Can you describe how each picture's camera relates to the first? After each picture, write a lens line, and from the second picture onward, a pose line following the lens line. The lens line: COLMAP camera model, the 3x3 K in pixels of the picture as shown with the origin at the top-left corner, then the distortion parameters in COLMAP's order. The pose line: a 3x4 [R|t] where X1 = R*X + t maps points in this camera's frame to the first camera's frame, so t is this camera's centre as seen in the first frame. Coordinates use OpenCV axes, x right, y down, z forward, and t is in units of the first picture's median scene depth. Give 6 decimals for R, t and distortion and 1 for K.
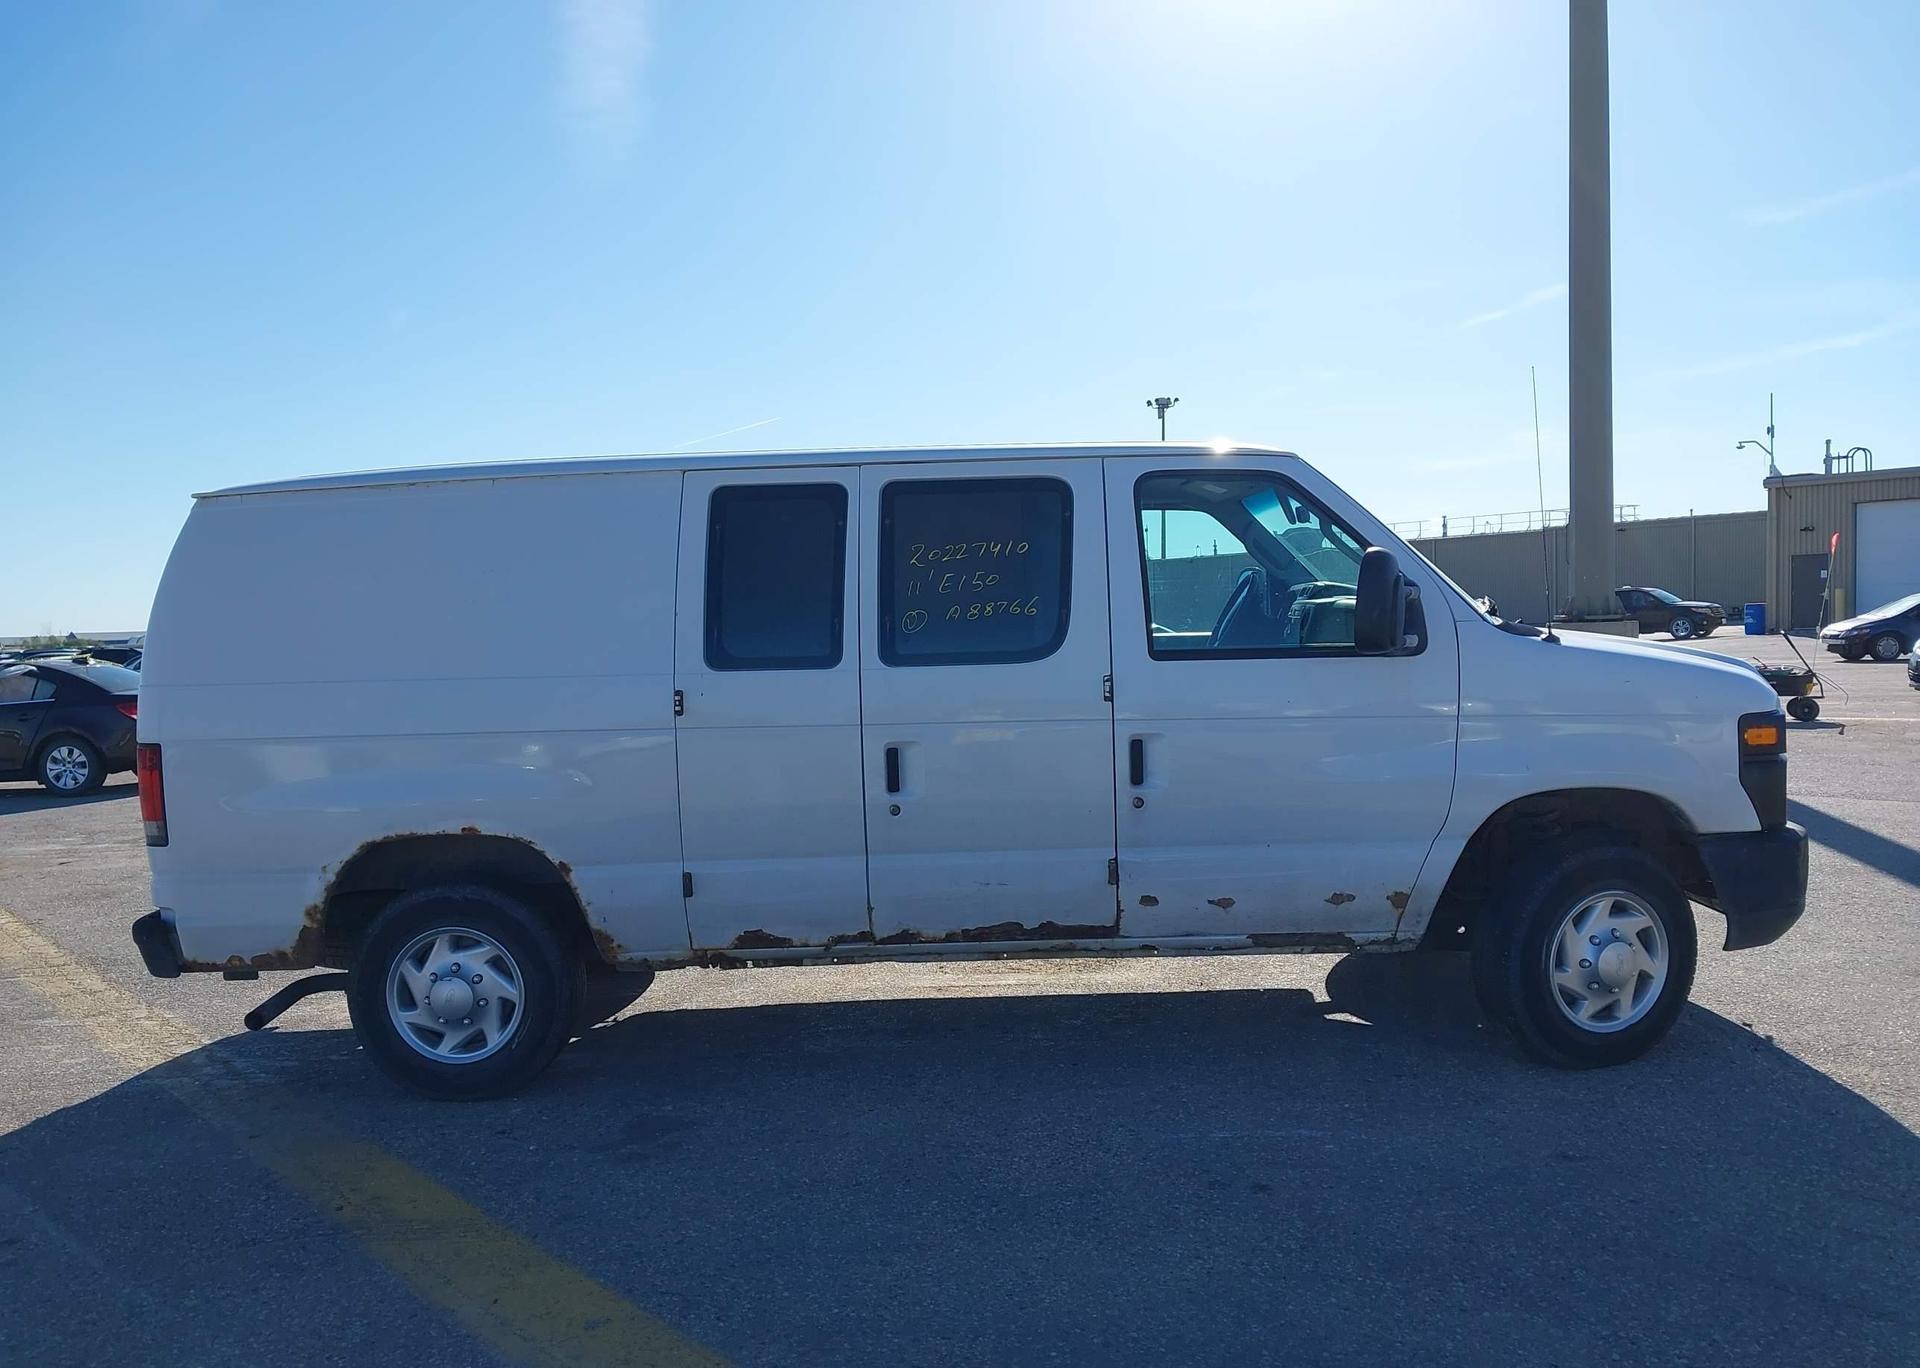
lens RADIAL K [[1513.0, 0, 960.0], [0, 1513.0, 684.0], [0, 0, 1]] dist [0.134531, -0.244915]
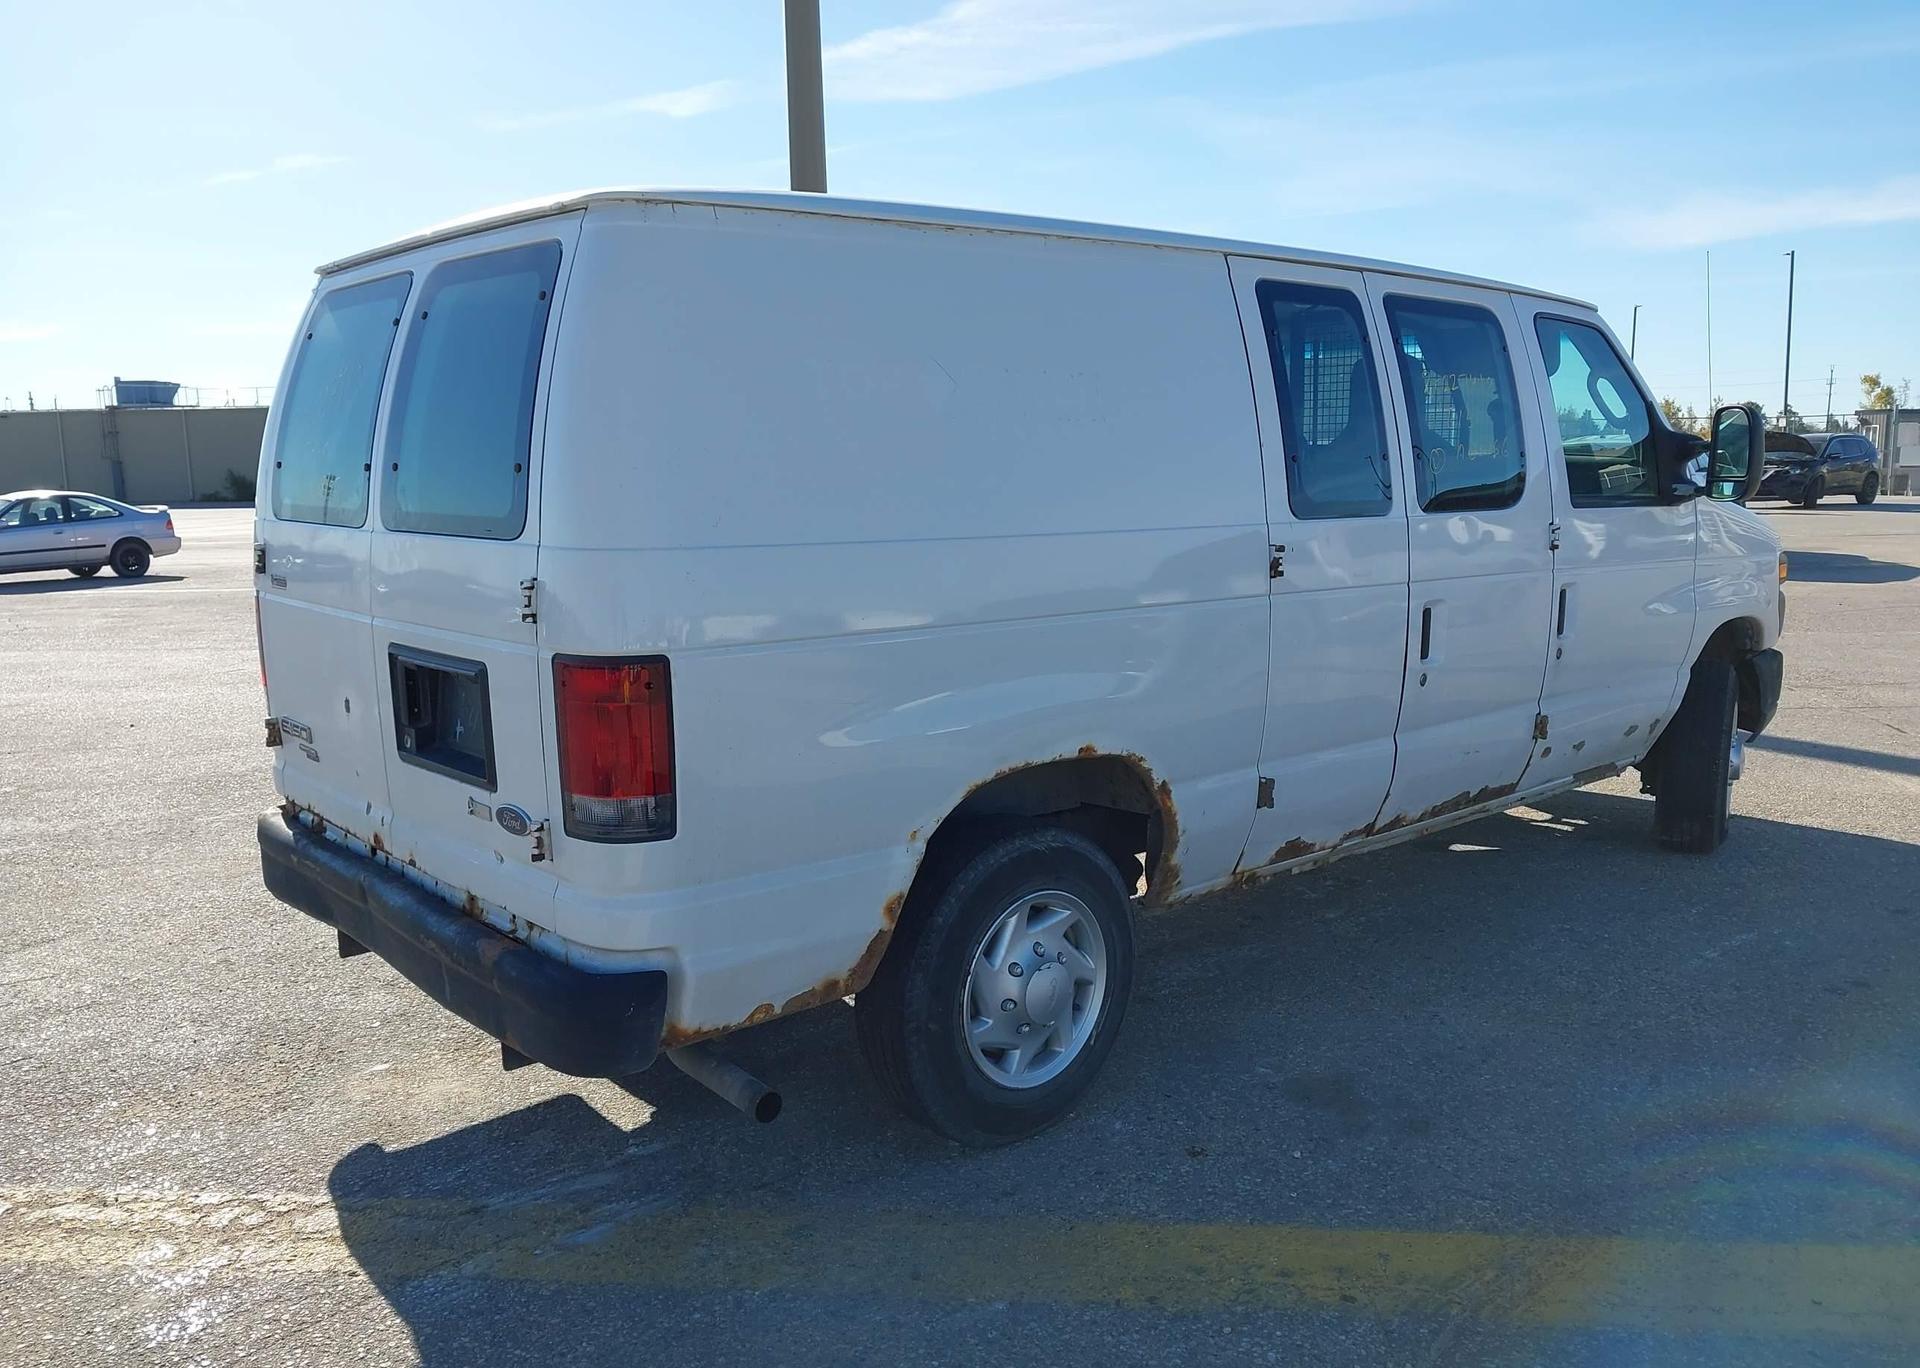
lens RADIAL K [[1506.3, 0, 986.5], [0, 1506.3, 694.5], [0, 0, 1]] dist [0.128994, -0.237933]
pose [[0.718586, -0.078587, 0.690984, -0.822173], [0.016538, 0.995245, 0.095993, 0.003326], [-0.695242, -0.057552, 0.716468, 0.540193]]
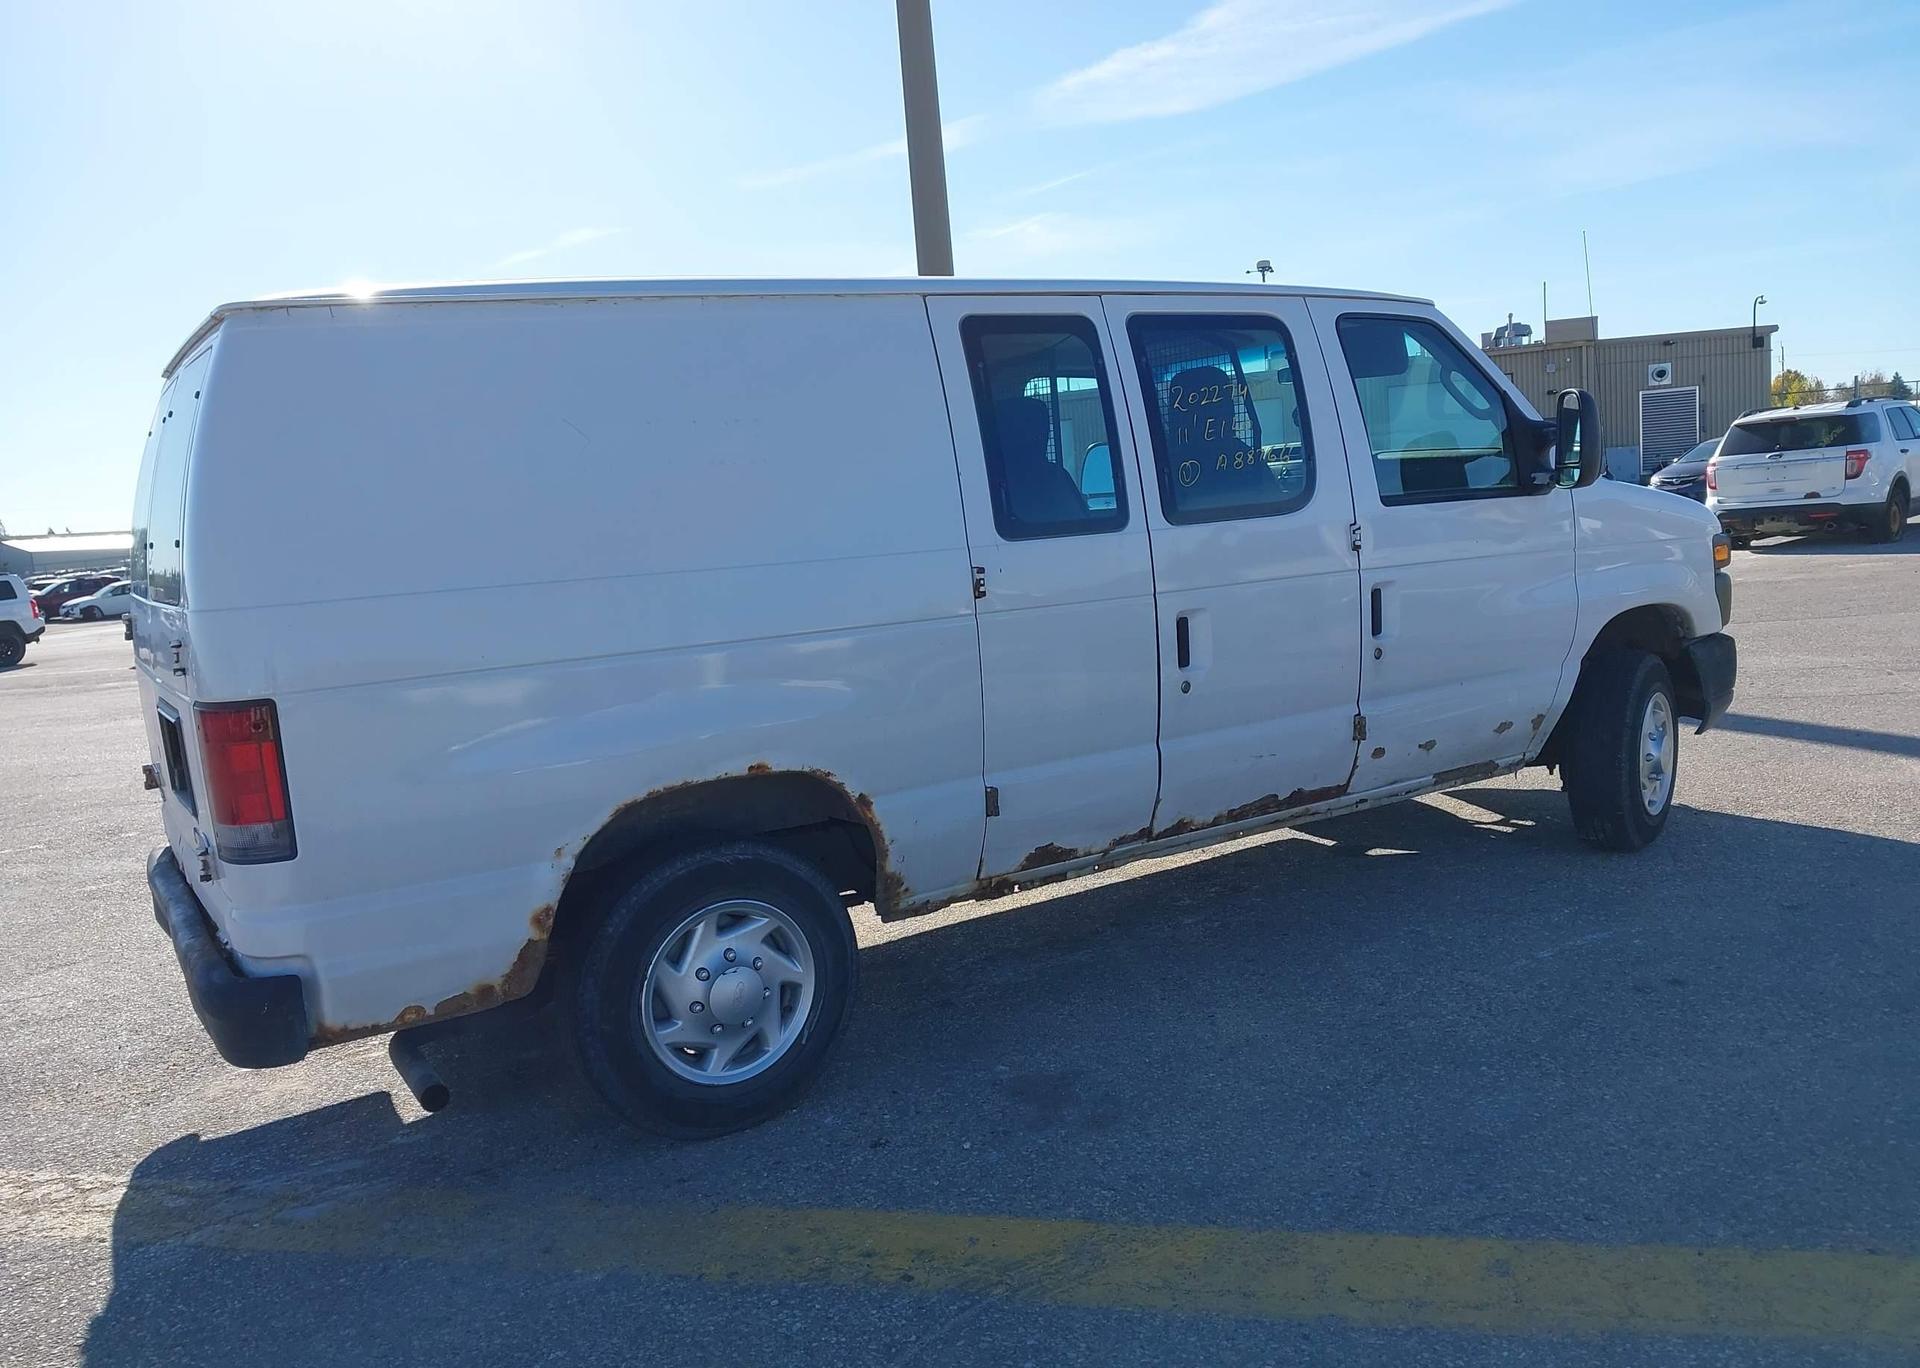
lens RADIAL K [[1513.0, 0, 960.0], [0, 1513.0, 684.0], [0, 0, 1]] dist [0.134531, -0.244915]
pose [[0.826537, -0.098408, 0.554213, -0.643616], [0.074239, 0.995056, 0.065968, 0.012740], [-0.557965, -0.013381, 0.829757, 0.328769]]
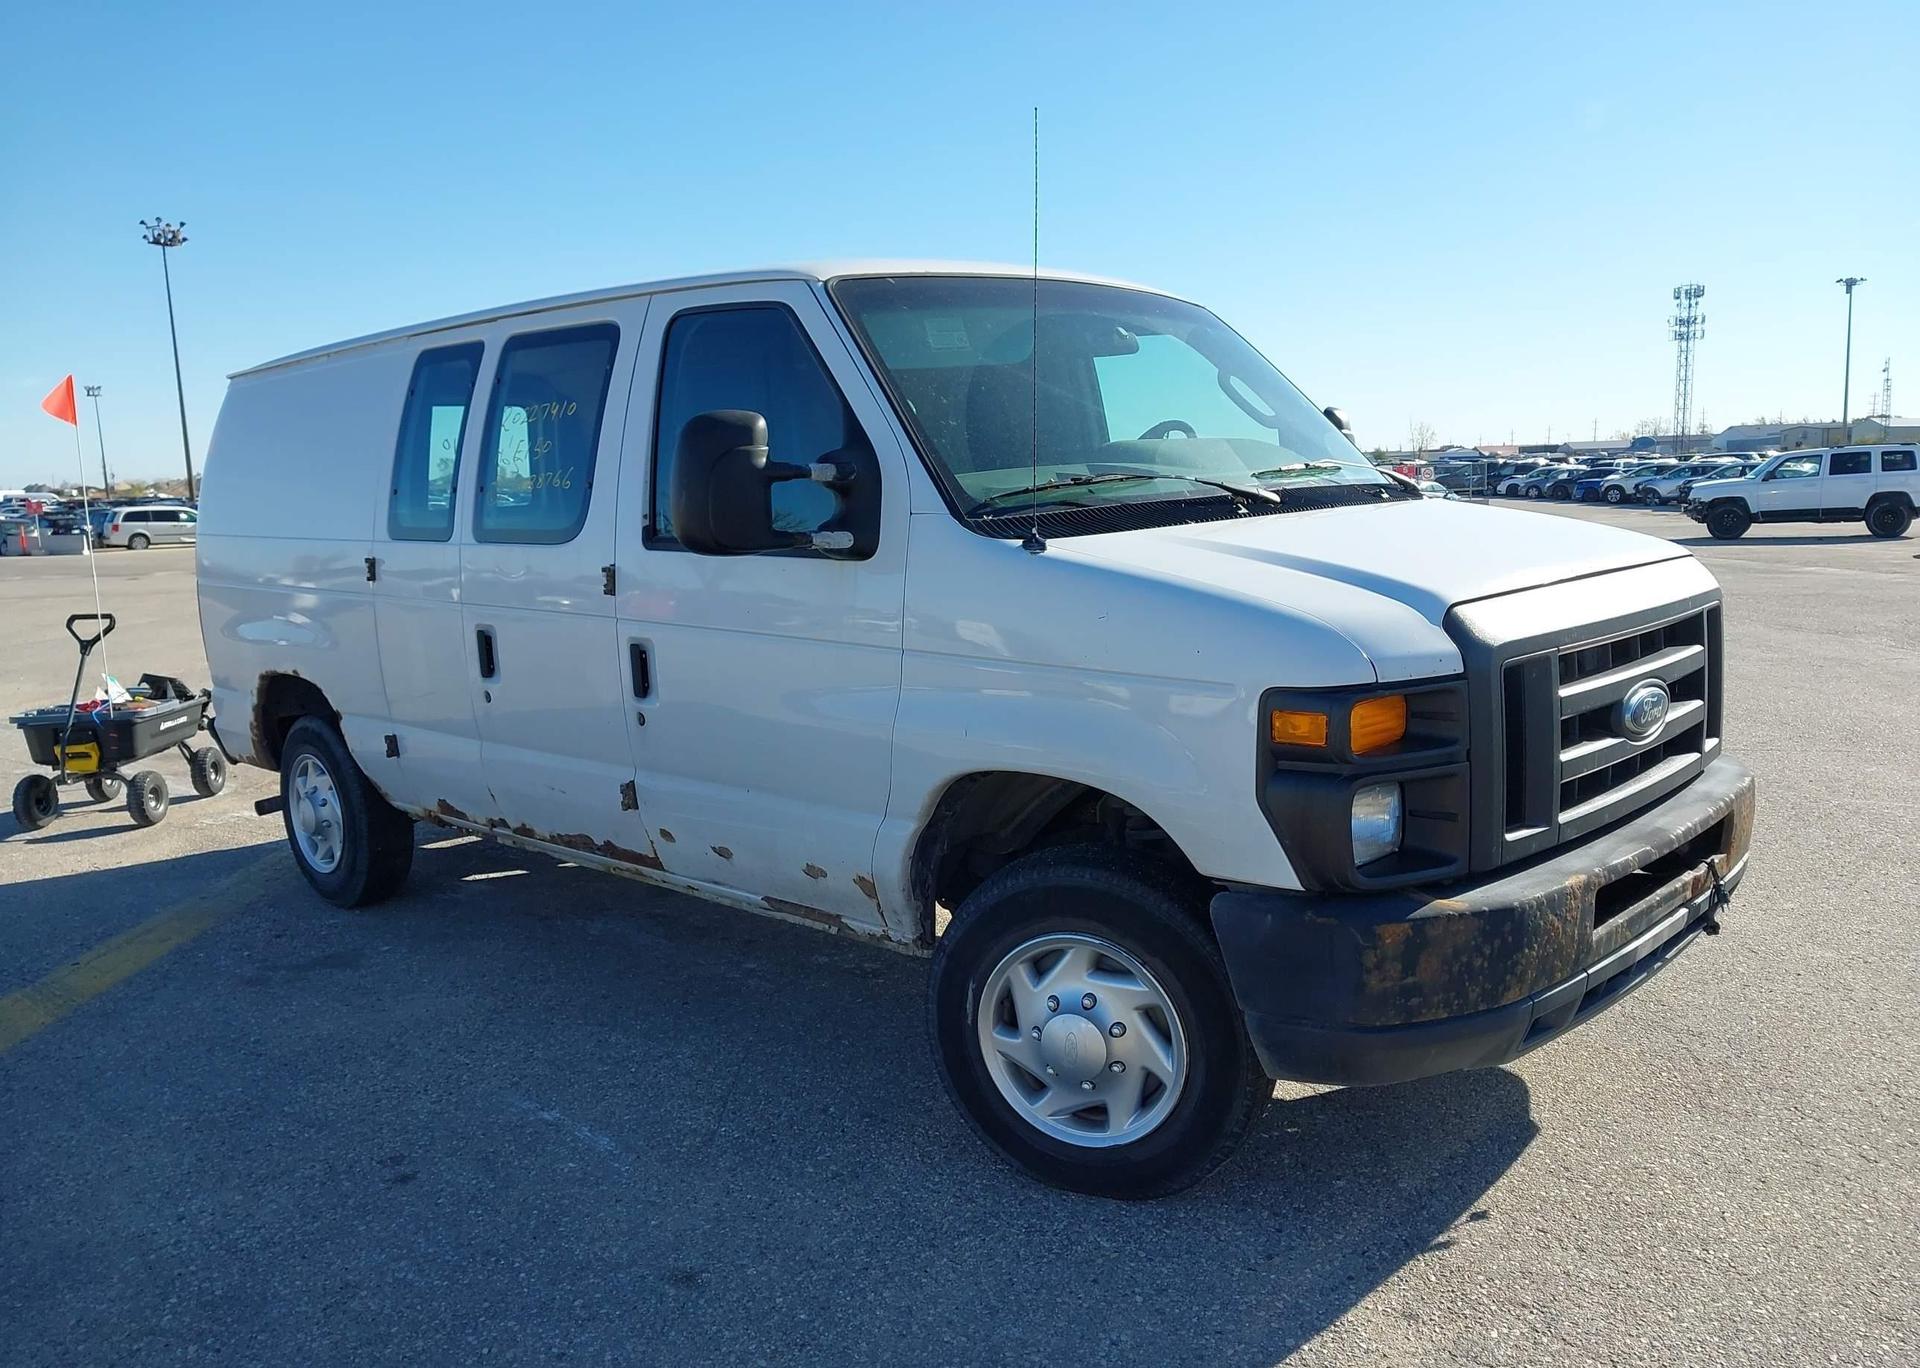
lens RADIAL K [[1524.5, 0, 960.0], [0, 1524.5, 684.0], [0, 0, 1]] dist [0.117477, -0.248602]
pose [[0.734076, 0.101887, -0.671380, 0.801582], [-0.021567, 0.991679, 0.126914, -0.050981], [0.678725, -0.078685, 0.730165, 0.499412]]
